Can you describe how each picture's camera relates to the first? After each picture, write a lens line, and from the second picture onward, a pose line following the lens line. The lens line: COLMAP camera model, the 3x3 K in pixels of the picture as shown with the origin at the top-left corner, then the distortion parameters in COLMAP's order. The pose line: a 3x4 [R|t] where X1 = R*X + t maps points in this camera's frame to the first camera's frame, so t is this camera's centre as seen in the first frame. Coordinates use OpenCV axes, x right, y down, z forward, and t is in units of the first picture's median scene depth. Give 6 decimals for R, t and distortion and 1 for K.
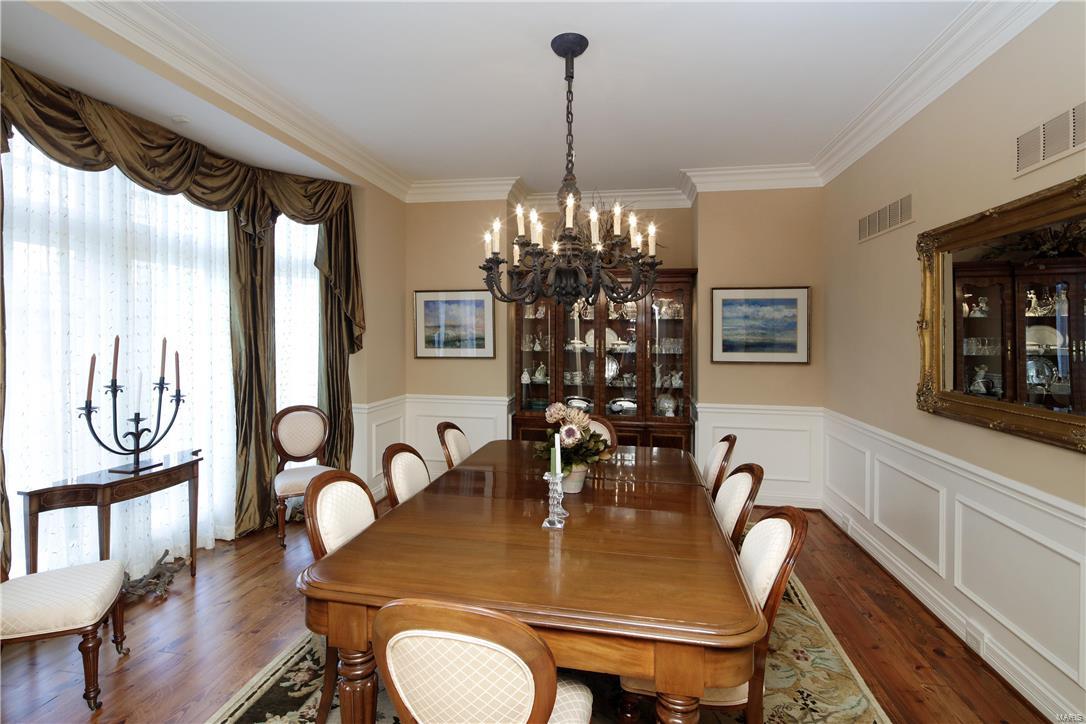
lens RADIAL K [[523.7, 0, 542.0], [0, 523.7, 328.7], [0, 0, 1]] dist [0.000340, 0.000337]
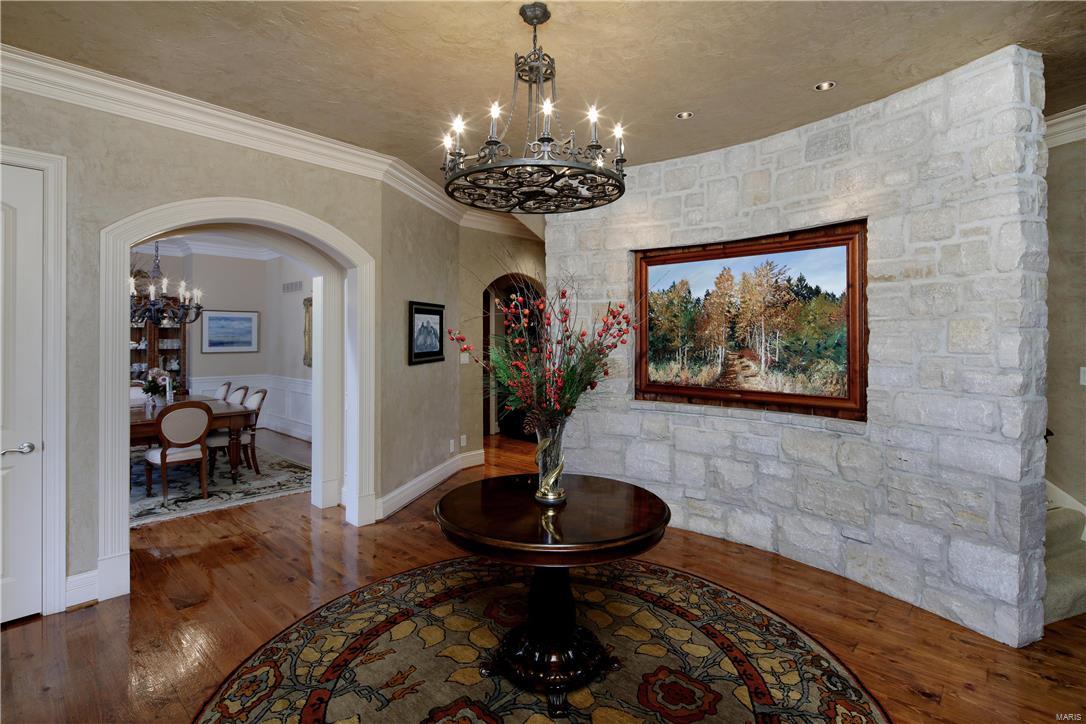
lens RADIAL K [[523.7, 0, 542.0], [0, 523.7, 328.7], [0, 0, 1]] dist [0.000340, 0.000337]
pose [[0.539309, 0.006312, 0.842084, -0.465550], [-0.006590, 0.999973, -0.003276, -0.015651], [-0.842082, -0.003782, 0.539336, -0.776943]]
